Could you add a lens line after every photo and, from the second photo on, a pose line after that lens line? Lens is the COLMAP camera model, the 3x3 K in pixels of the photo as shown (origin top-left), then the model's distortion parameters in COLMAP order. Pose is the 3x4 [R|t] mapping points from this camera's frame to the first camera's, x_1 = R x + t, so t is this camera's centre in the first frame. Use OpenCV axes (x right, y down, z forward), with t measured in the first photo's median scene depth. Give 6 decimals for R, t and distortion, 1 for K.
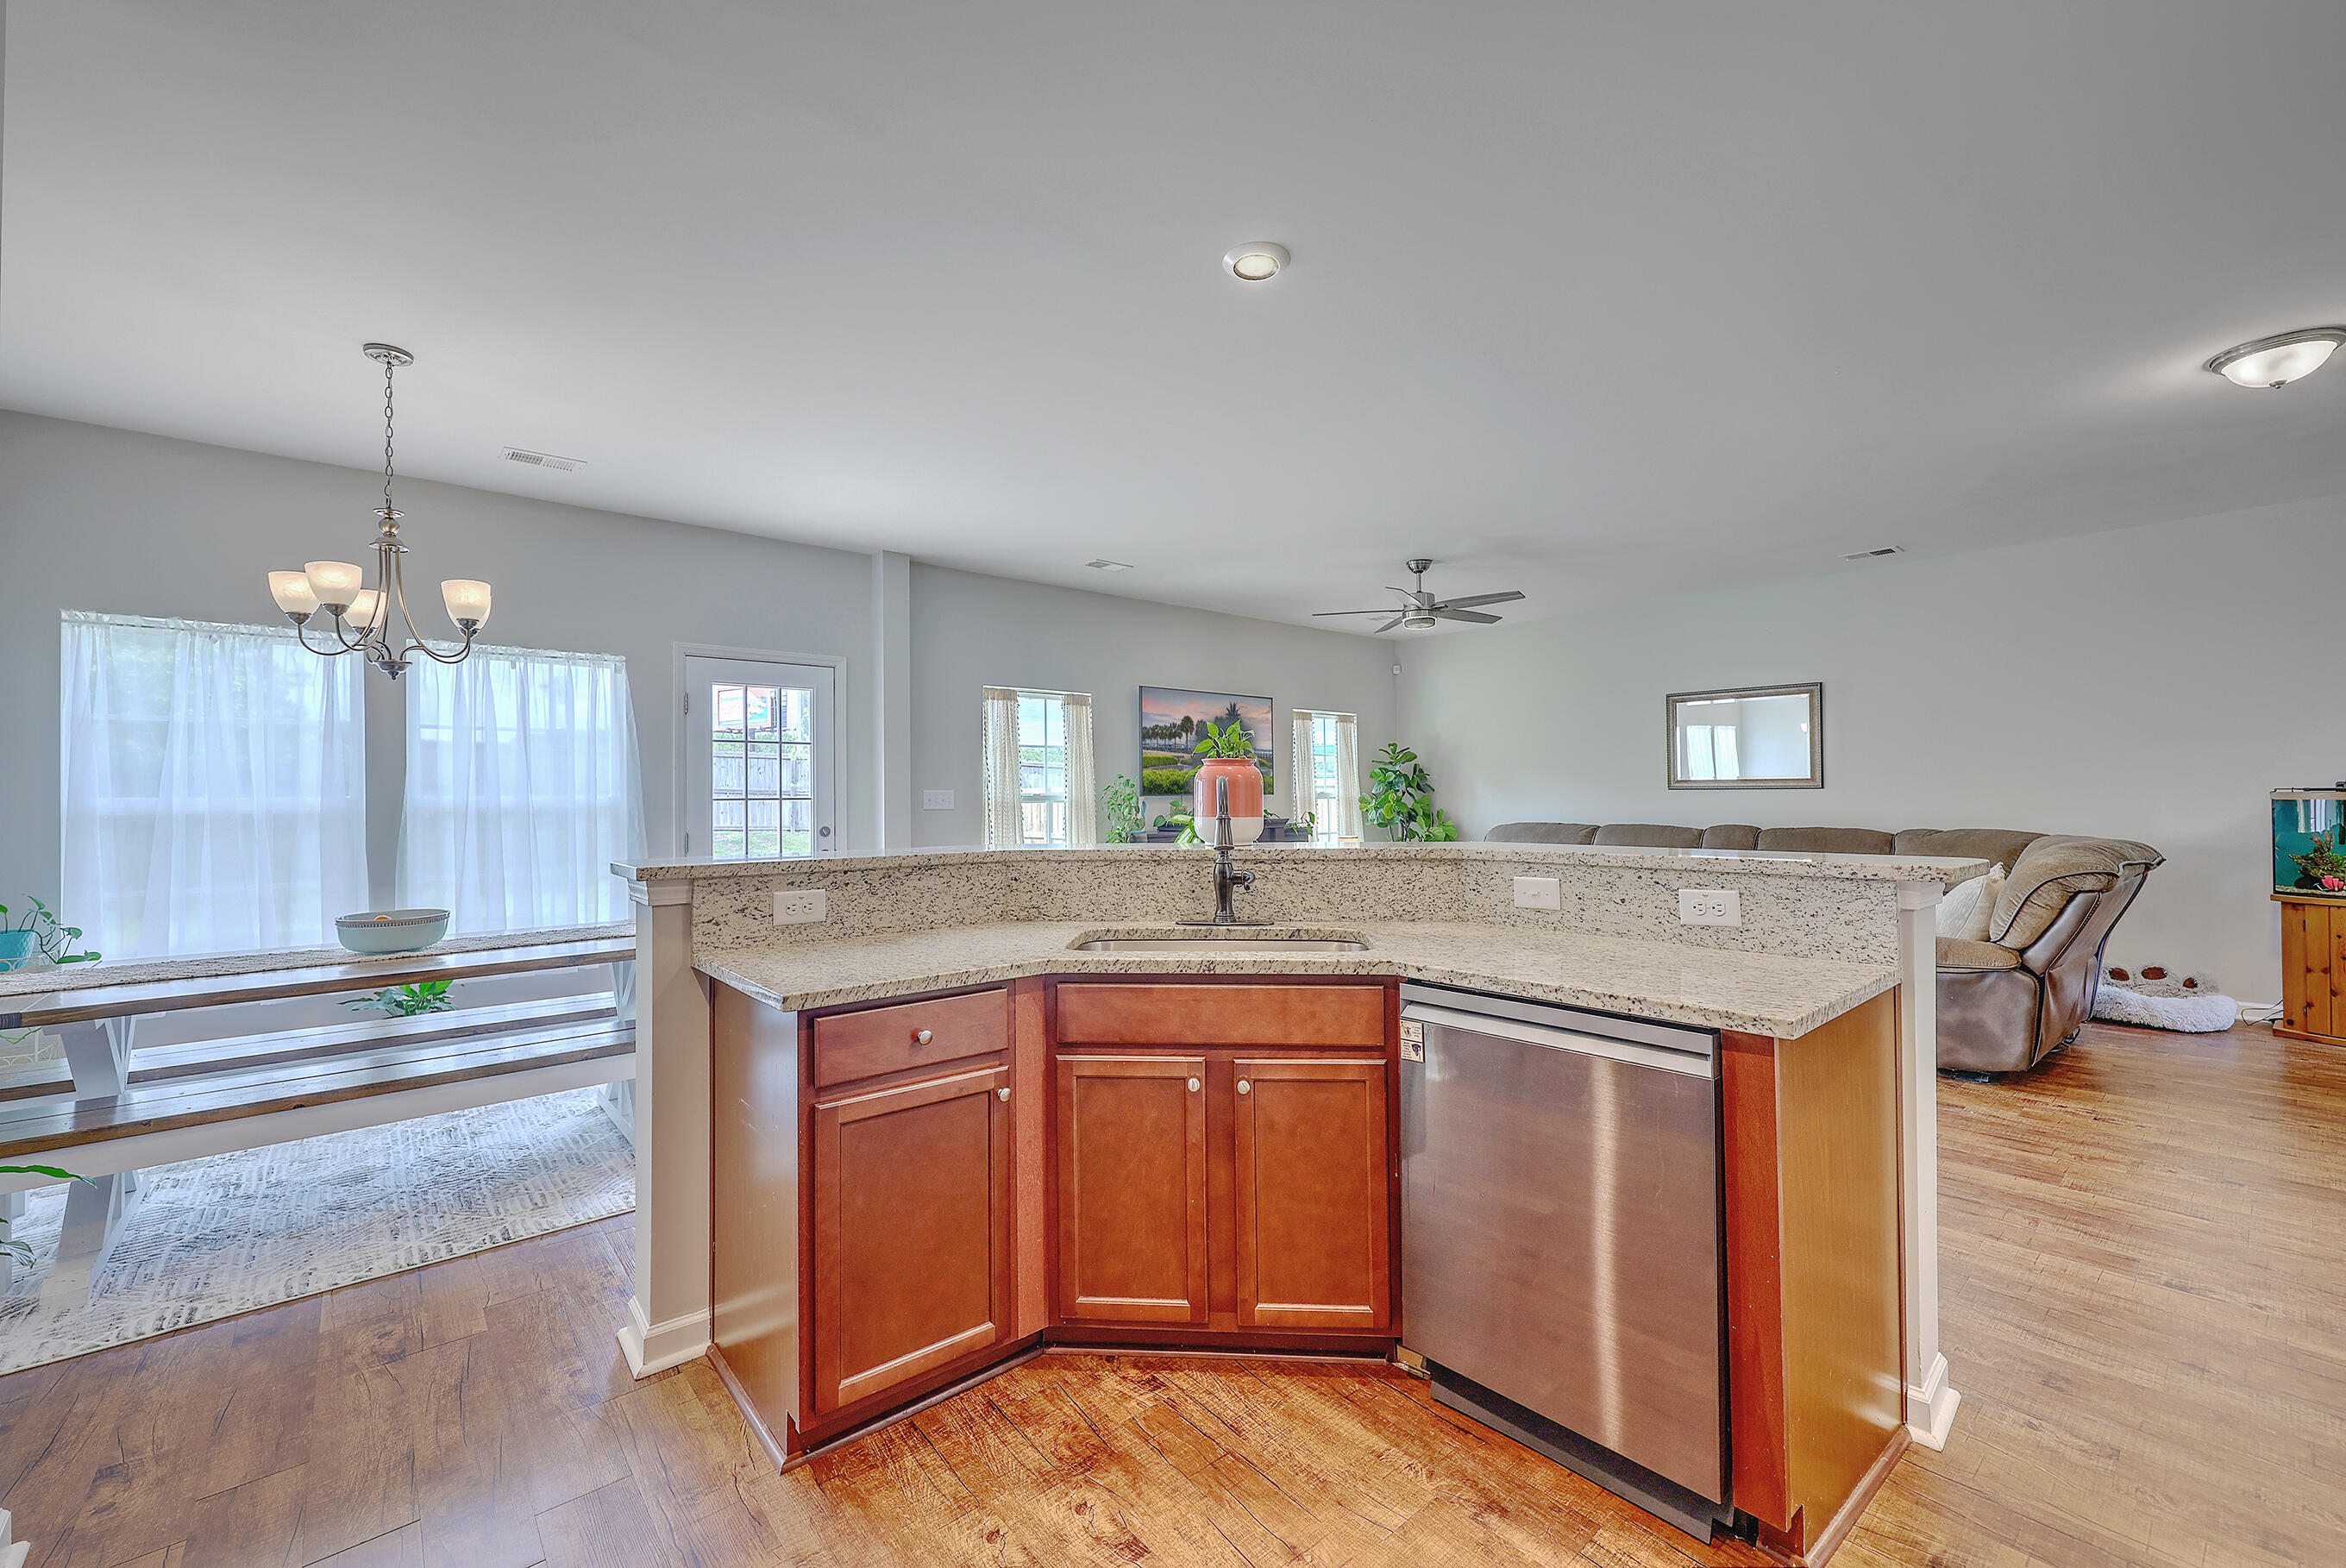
lens RADIAL K [[952.4, 0, 1173.0], [0, 952.4, 784.0], [0, 0, 1]] dist [-0.000193, -0.000009]
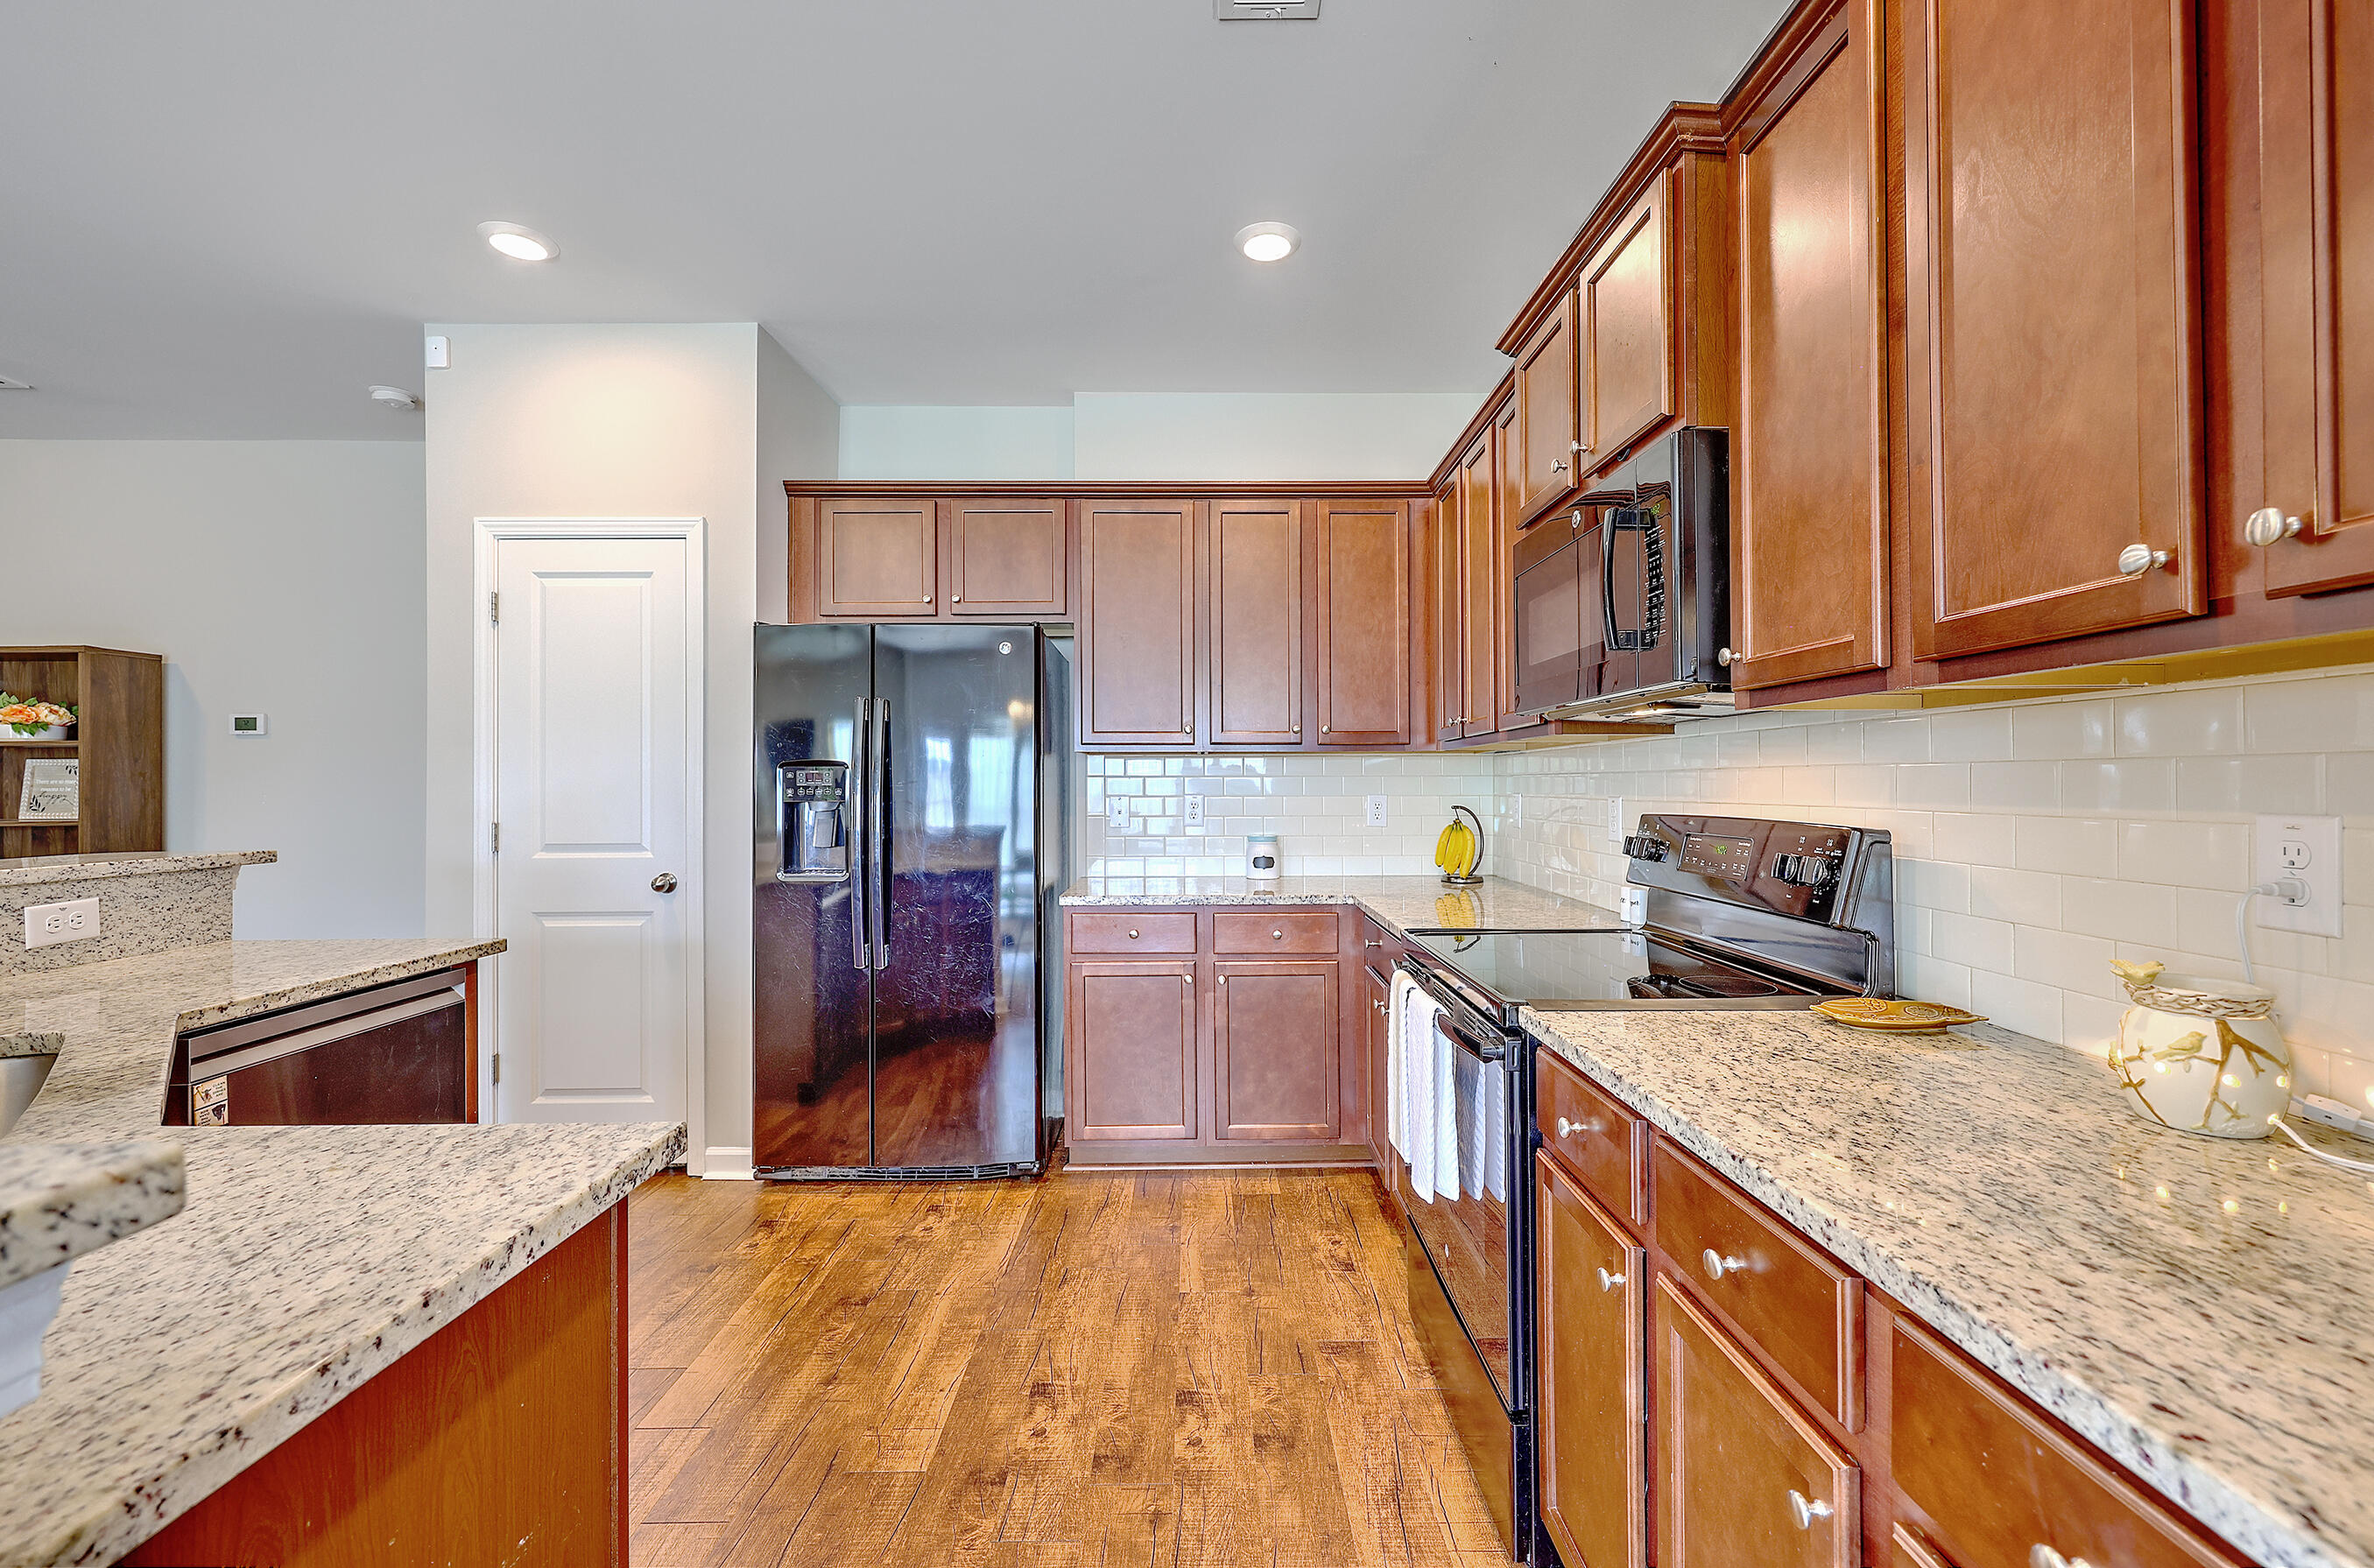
lens RADIAL K [[963.7, 0, 1187.0], [0, 963.7, 784.0], [0, 0, 1]] dist [-0.000193, -0.000009]
pose [[-0.755458, 0.016298, 0.654995, -0.849430], [0.007280, 0.999838, -0.016482, 0.026046], [-0.655157, -0.007684, -0.755454, 1.050977]]
